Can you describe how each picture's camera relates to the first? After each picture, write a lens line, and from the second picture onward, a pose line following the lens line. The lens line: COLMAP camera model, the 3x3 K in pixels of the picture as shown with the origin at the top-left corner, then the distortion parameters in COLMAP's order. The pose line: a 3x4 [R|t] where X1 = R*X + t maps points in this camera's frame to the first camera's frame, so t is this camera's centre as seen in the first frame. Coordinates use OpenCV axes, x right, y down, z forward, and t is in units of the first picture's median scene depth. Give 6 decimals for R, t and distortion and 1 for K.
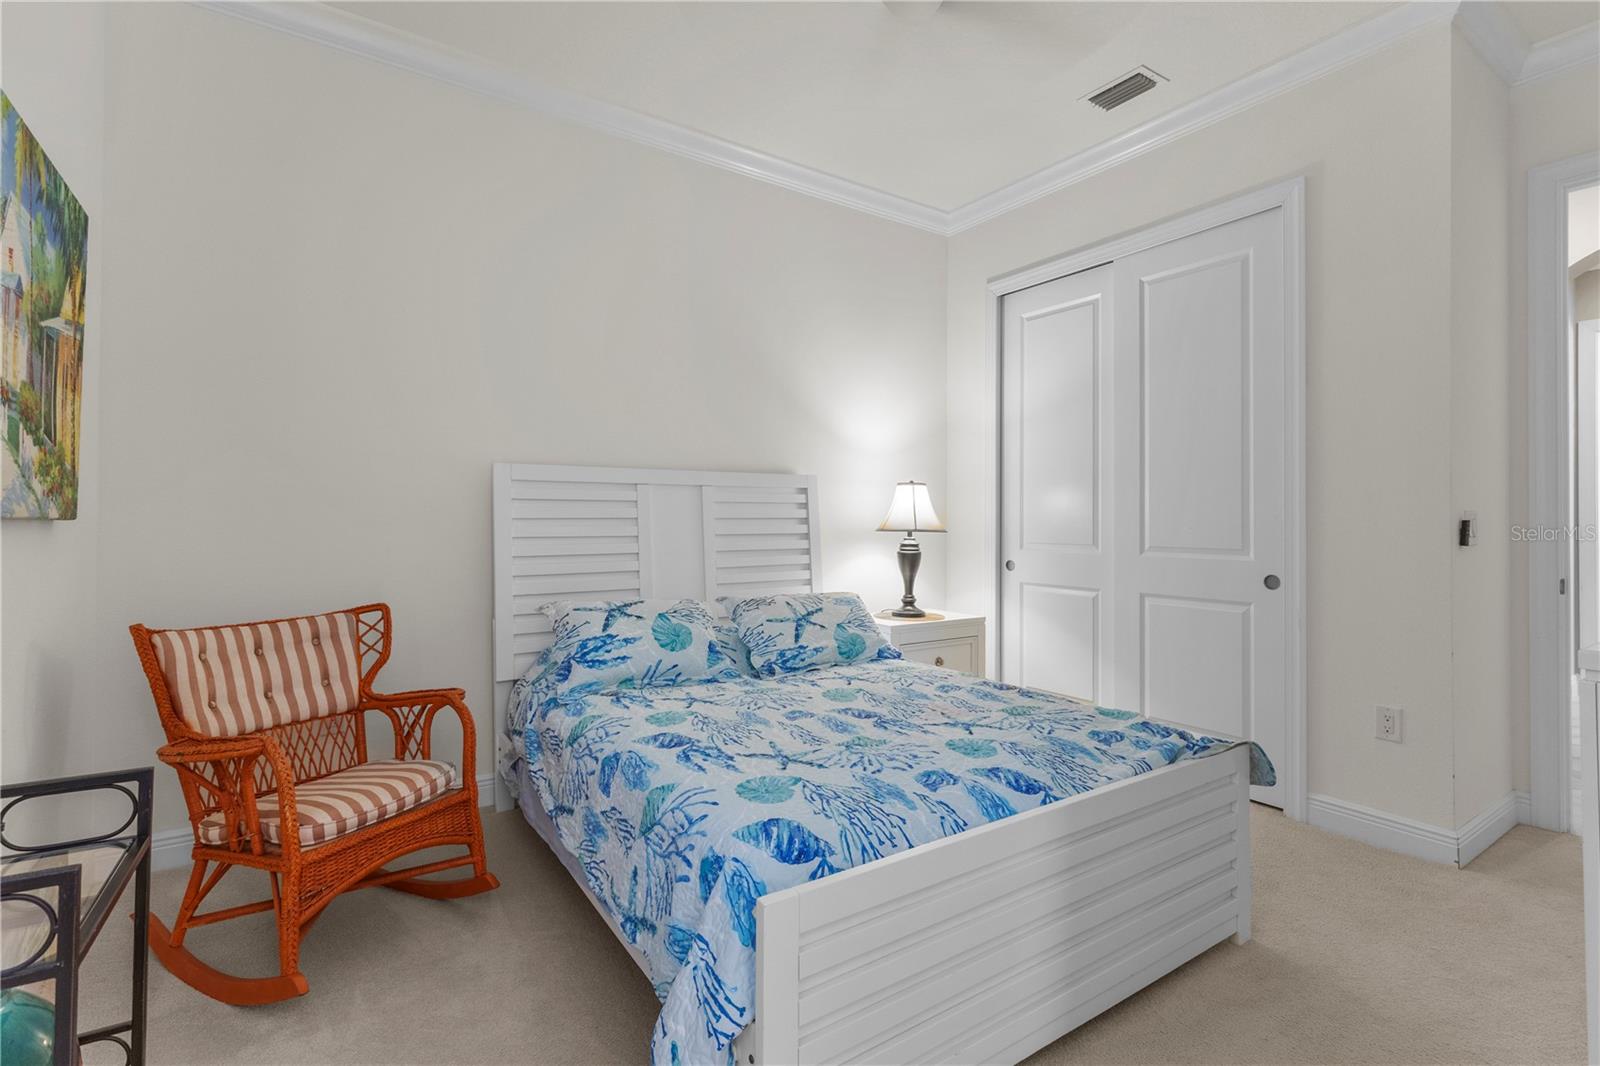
lens RADIAL K [[741.6, 0, 801.9], [0, 741.6, 522.2], [0, 0, 1]] dist [-0.003781, -0.000132]
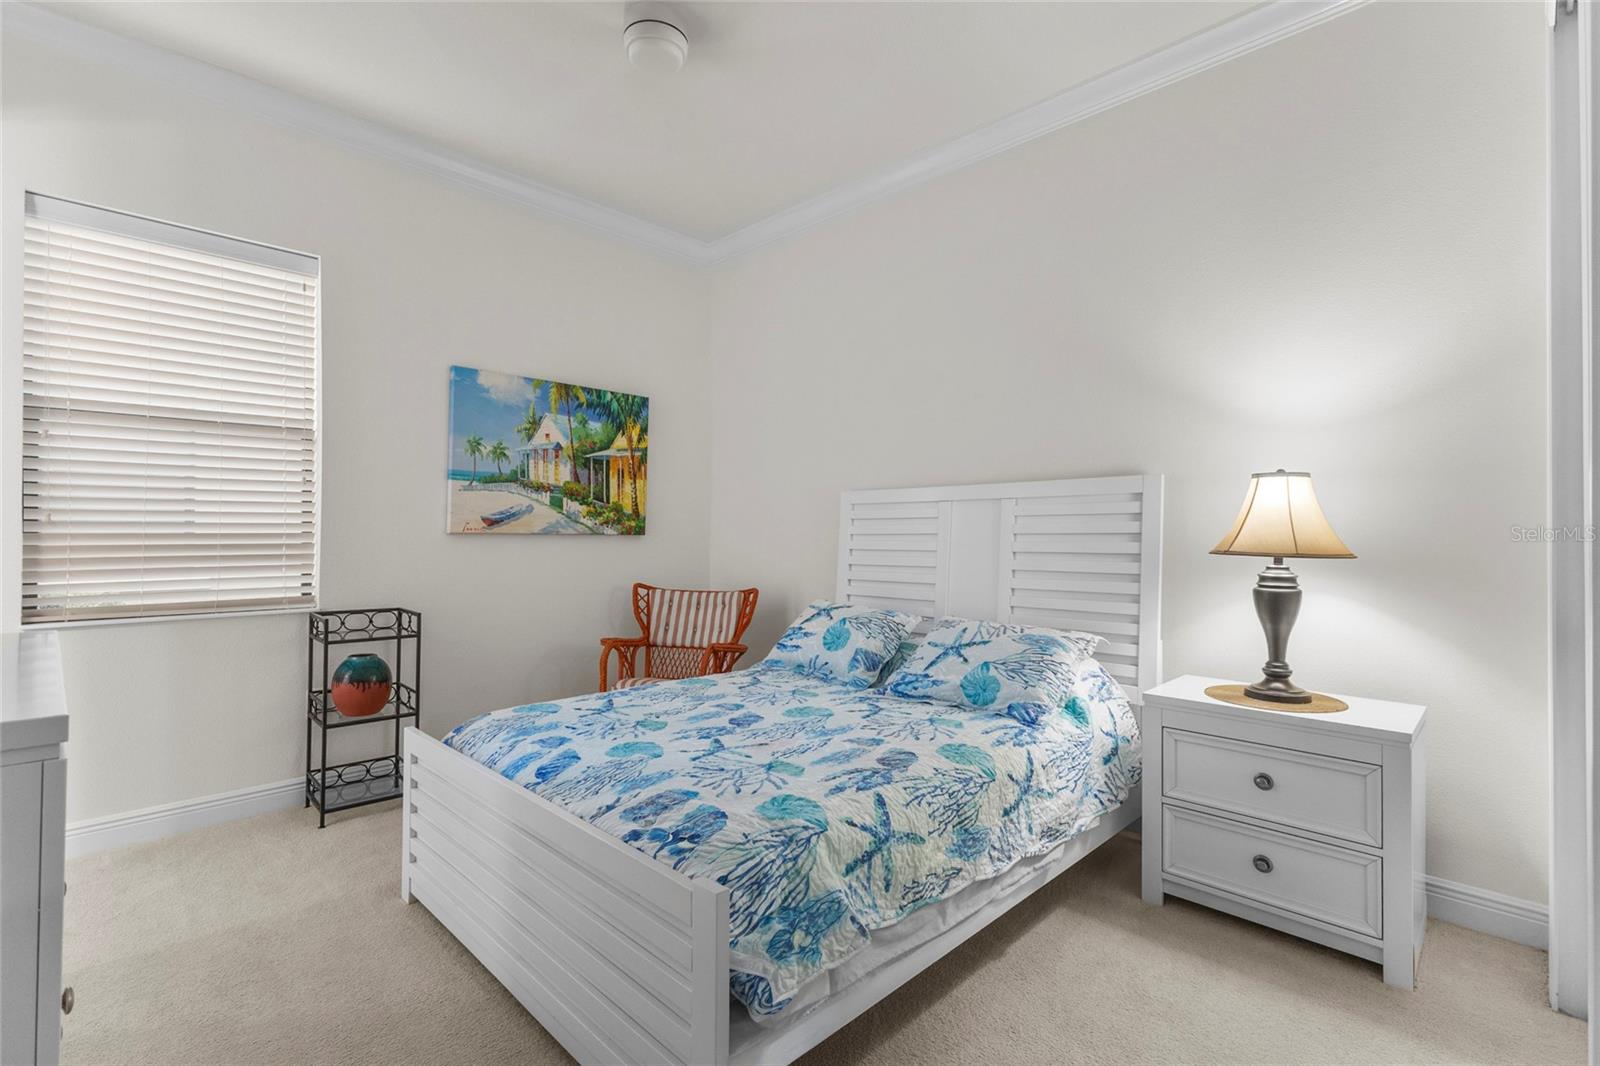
lens RADIAL K [[741.6, 0, 802.5], [0, 741.6, 531.9], [0, 0, 1]] dist [-0.003781, -0.000132]
pose [[0.196519, -0.006932, -0.980475, 0.669365], [-0.007149, 0.999938, -0.008503, 0.001562], [0.980474, 0.008680, 0.196457, 0.525975]]
